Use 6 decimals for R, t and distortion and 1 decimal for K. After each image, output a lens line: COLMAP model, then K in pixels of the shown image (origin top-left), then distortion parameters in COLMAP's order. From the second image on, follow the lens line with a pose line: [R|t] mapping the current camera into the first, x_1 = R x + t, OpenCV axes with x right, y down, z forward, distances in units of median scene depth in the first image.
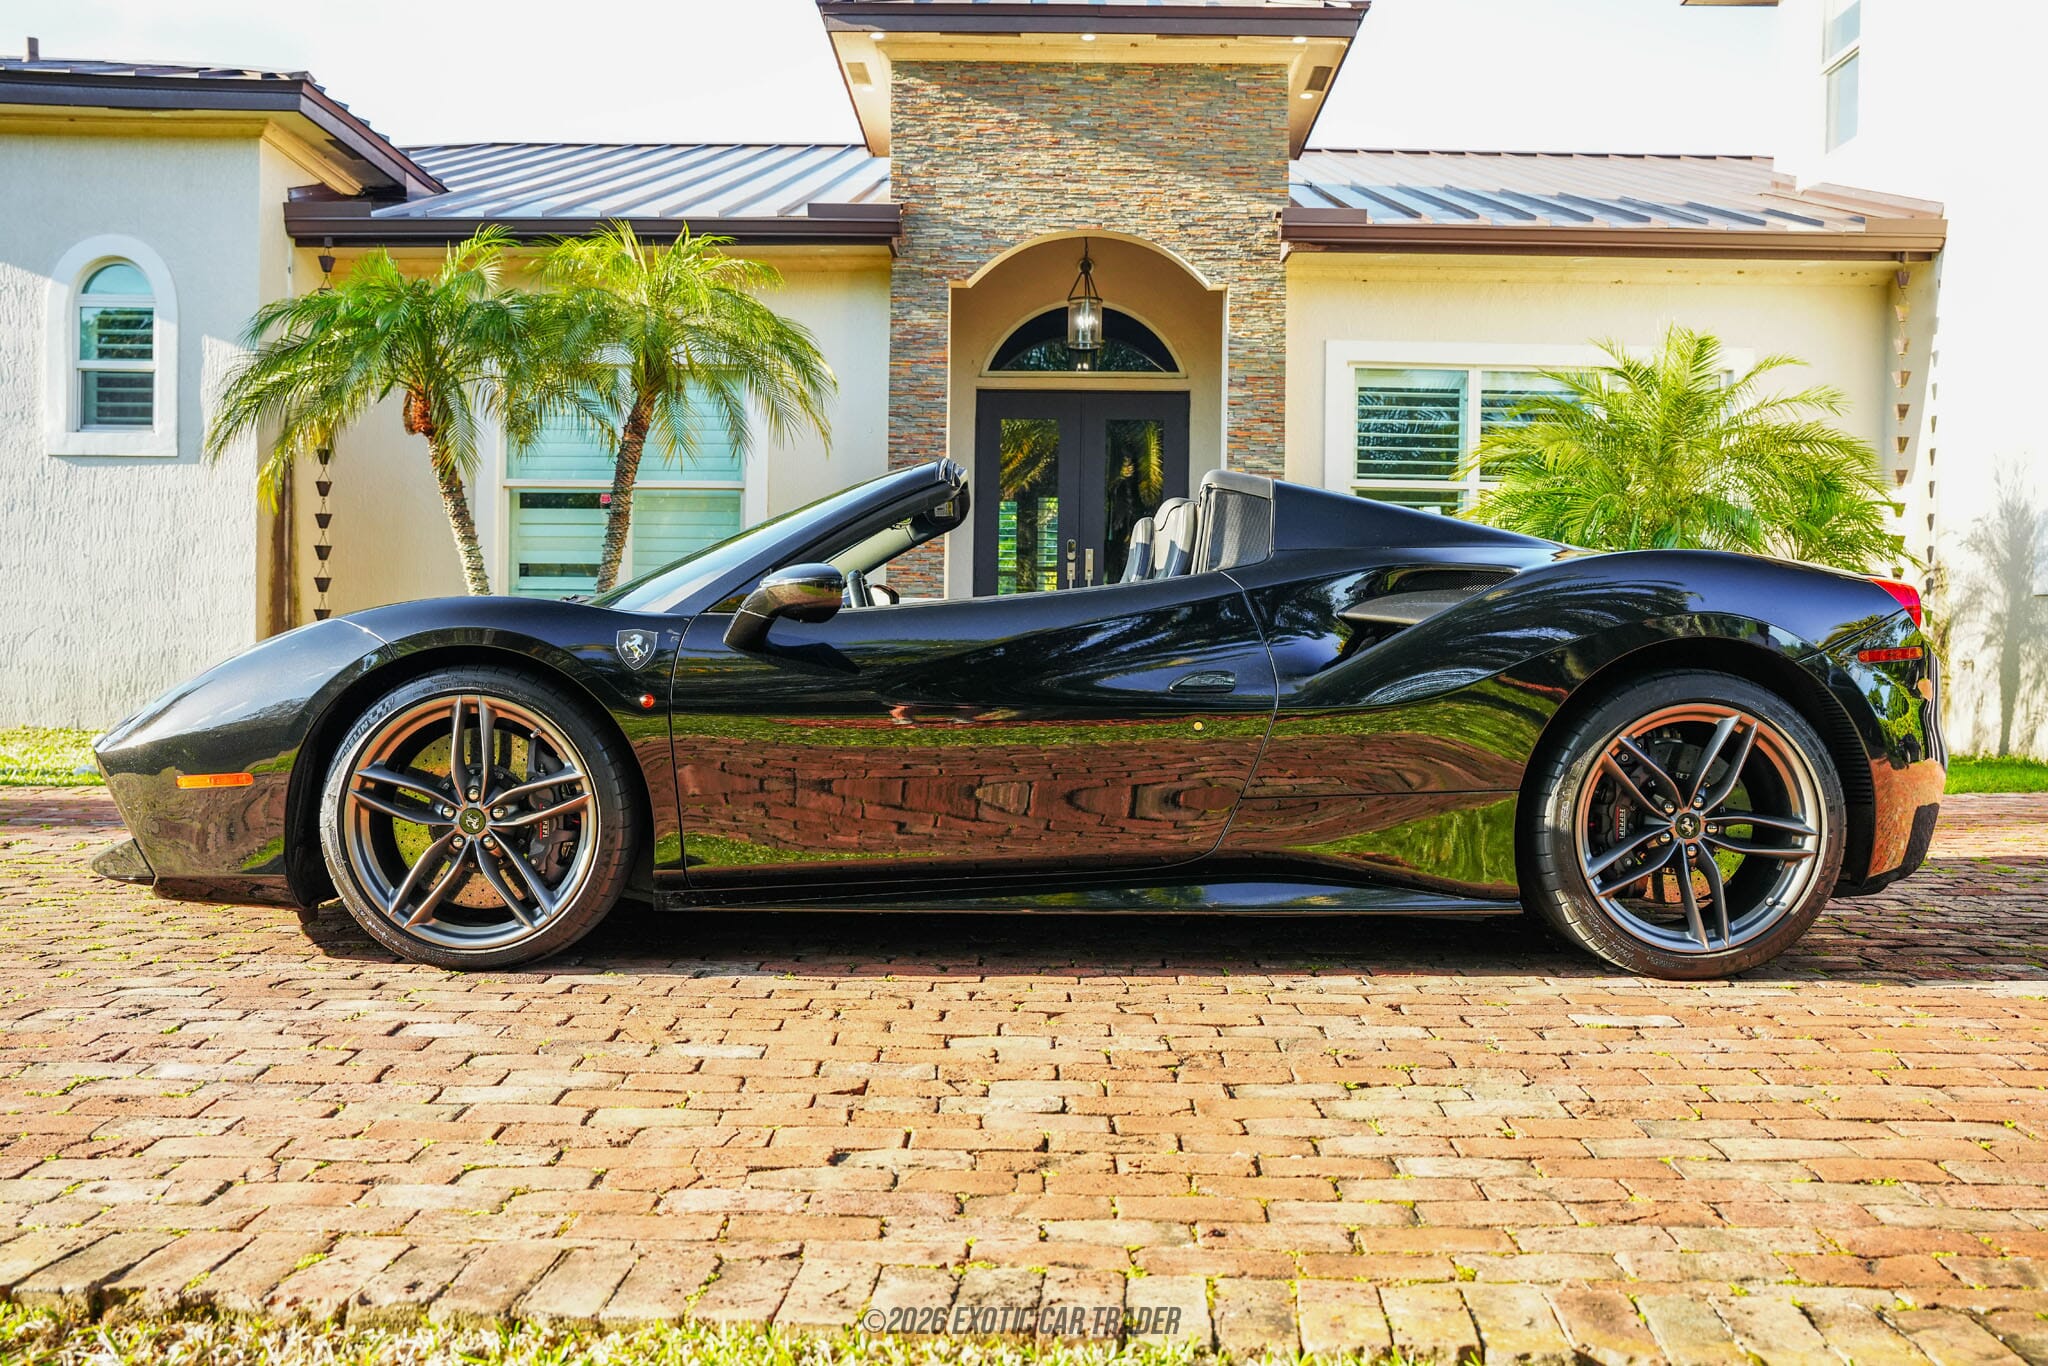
lens RADIAL K [[1810.1, 0, 1024.1], [0, 1810.1, 734.9], [0, 0, 1]] dist [-0.087104, 0.050835]
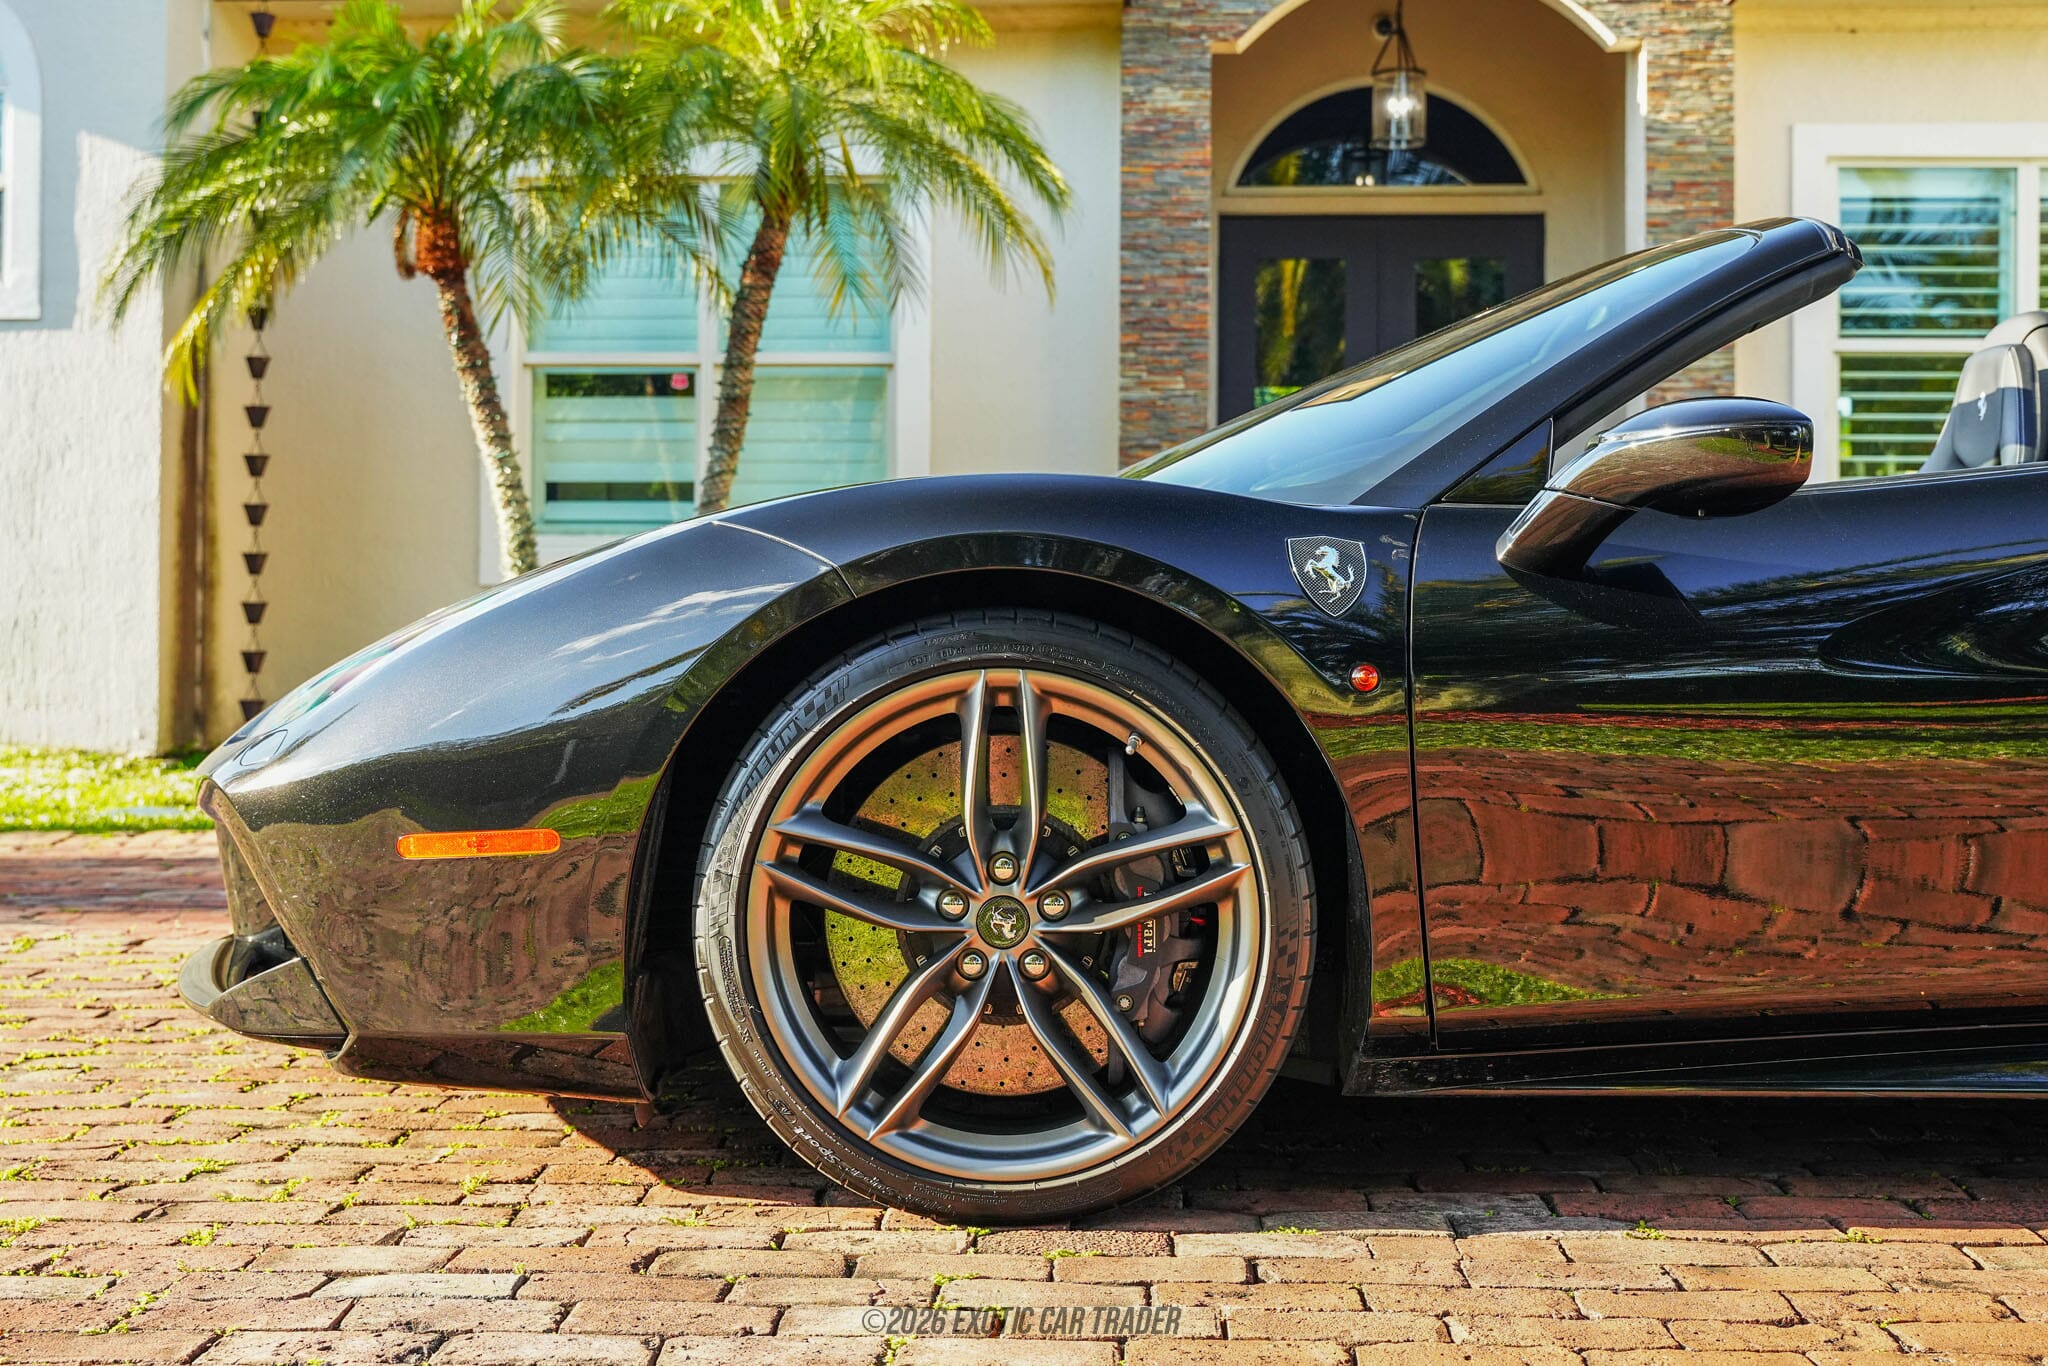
lens RADIAL K [[2554.6, 0, 1017.1], [0, 2554.6, 687.5], [0, 0, 1]] dist [-0.031170, 0.000000]
pose [[0.999077, -0.006616, -0.042450, -0.263614], [0.005799, 0.999796, -0.019336, -0.003263], [0.042569, 0.019072, 0.998911, 0.281777]]
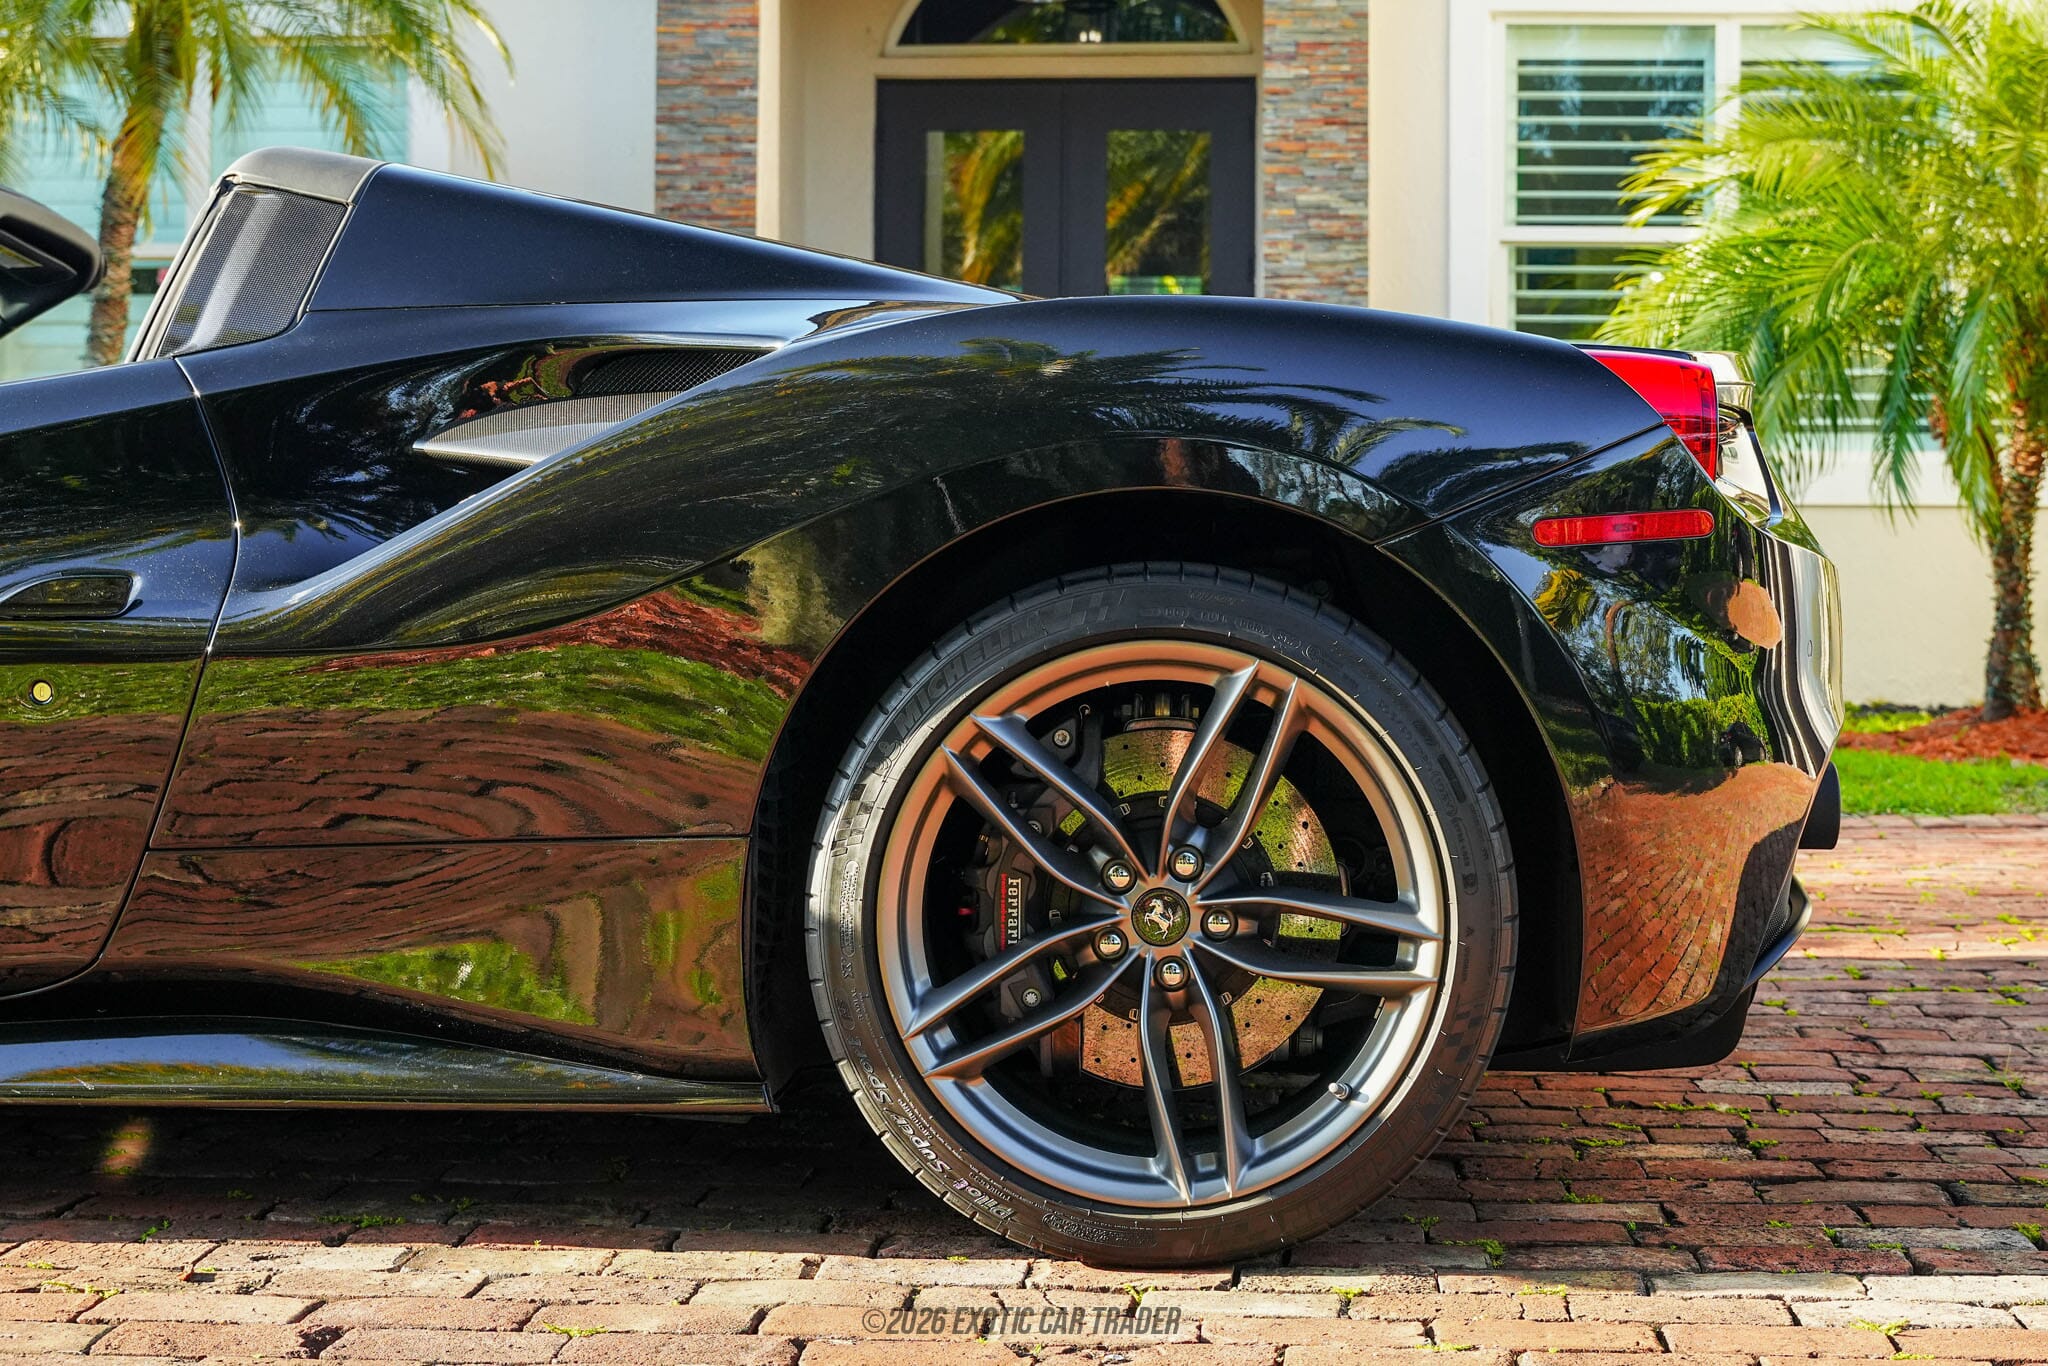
lens RADIAL K [[3064.1, 0, 1032.6], [0, 3064.1, 667.9], [0, 0, 1]] dist [-0.066123, 0.000000]
pose [[0.997319, -0.000789, -0.073169, 0.390988], [0.000237, 0.999972, -0.007541, -0.004821], [0.073173, 0.007504, 0.997291, 0.241509]]
